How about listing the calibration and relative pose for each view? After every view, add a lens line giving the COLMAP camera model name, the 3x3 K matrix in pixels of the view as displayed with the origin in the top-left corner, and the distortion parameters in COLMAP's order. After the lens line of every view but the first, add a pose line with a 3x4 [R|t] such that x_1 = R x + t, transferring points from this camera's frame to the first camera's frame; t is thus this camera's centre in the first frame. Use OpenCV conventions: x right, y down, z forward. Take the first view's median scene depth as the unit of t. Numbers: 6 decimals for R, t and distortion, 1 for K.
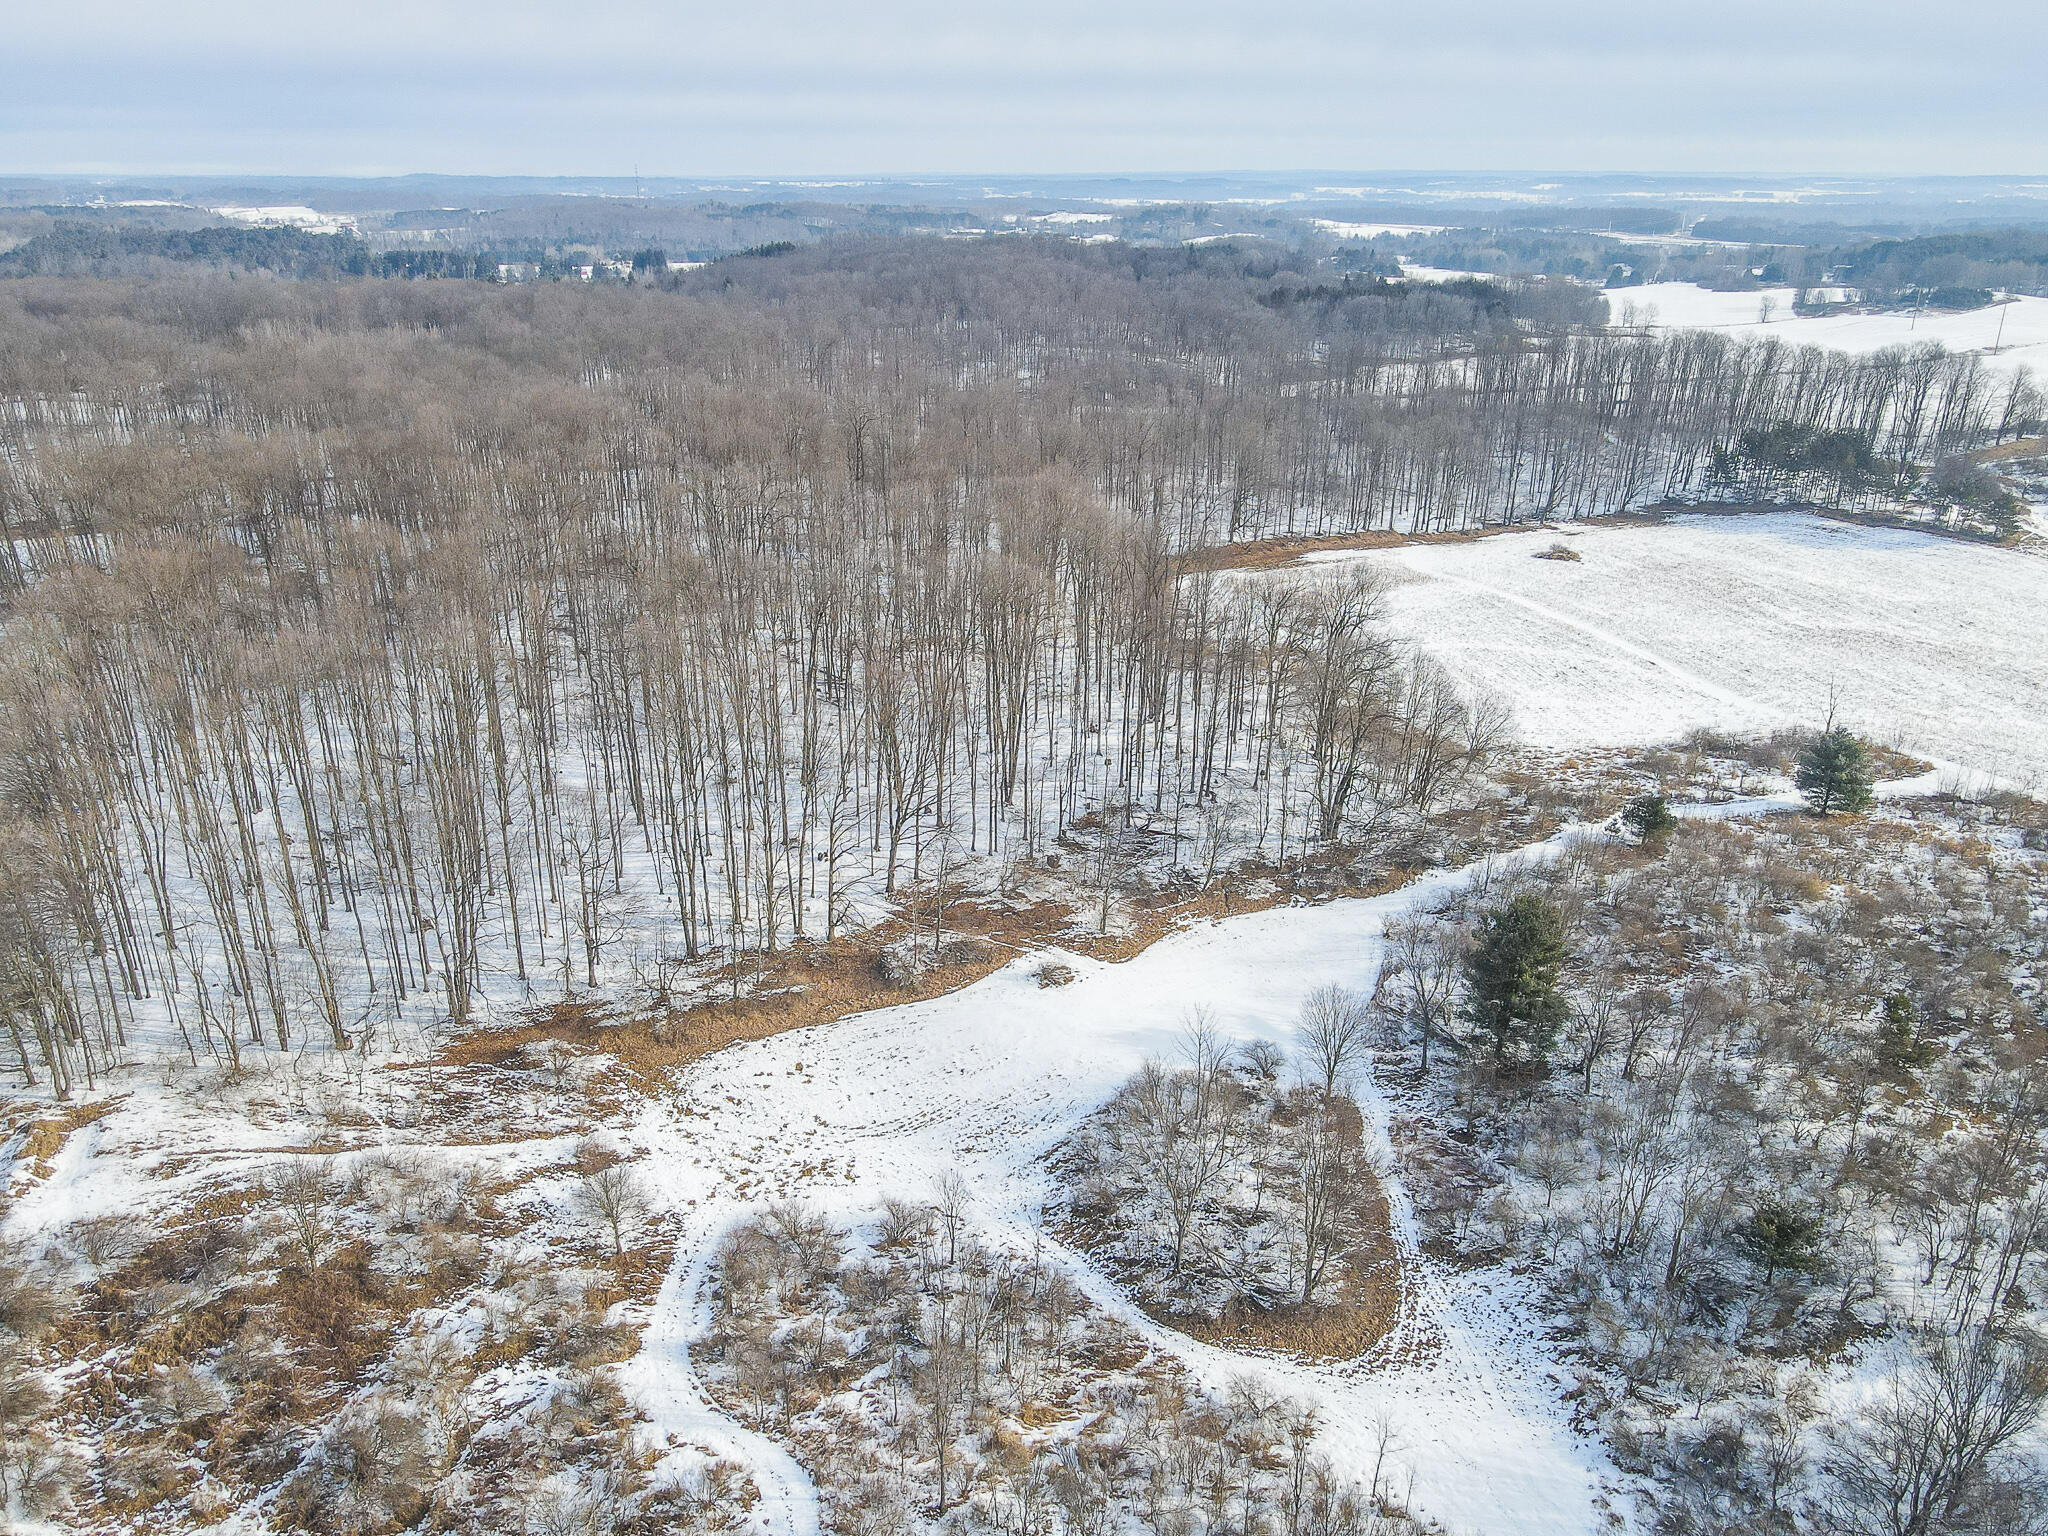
lens RADIAL K [[1501.9, 0, 1008.7], [0, 1501.9, 761.4], [0, 0, 1]] dist [0.005816, 0.022357]
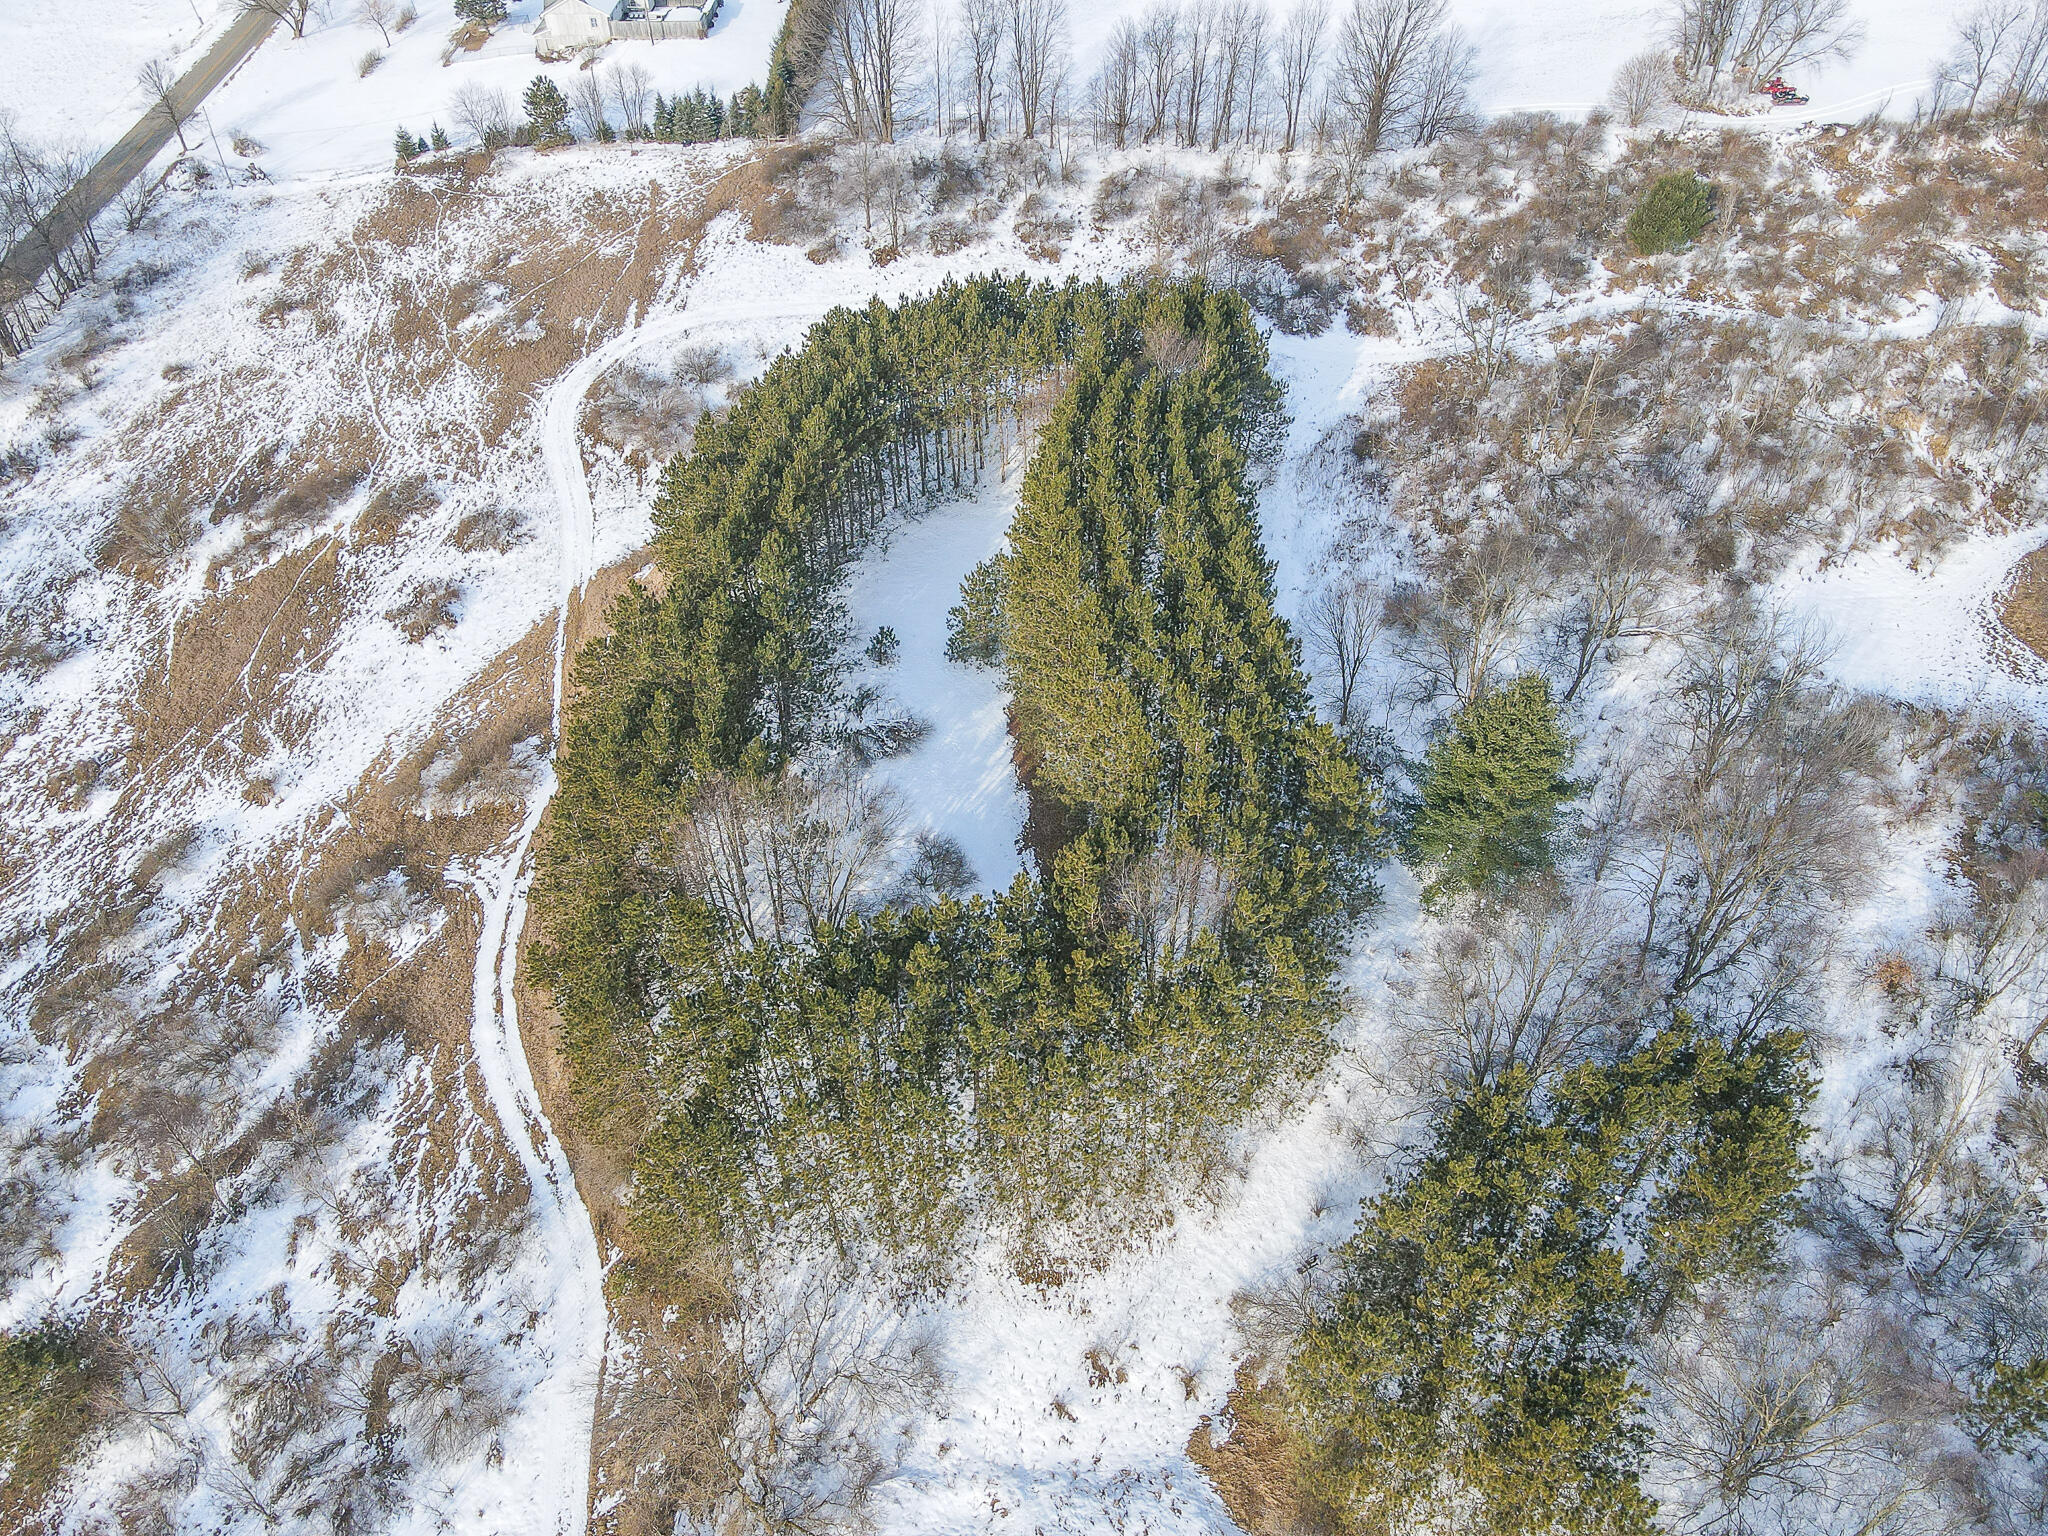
lens RADIAL K [[1501.9, 0, 1009.8], [0, 1501.9, 770.5], [0, 0, 1]] dist [0.005816, 0.022357]
pose [[-0.475617, 0.620405, -0.623607, 0.976407], [-0.305855, 0.548057, 0.778515, -0.150530], [0.824767, 0.561009, -0.070911, 0.364262]]
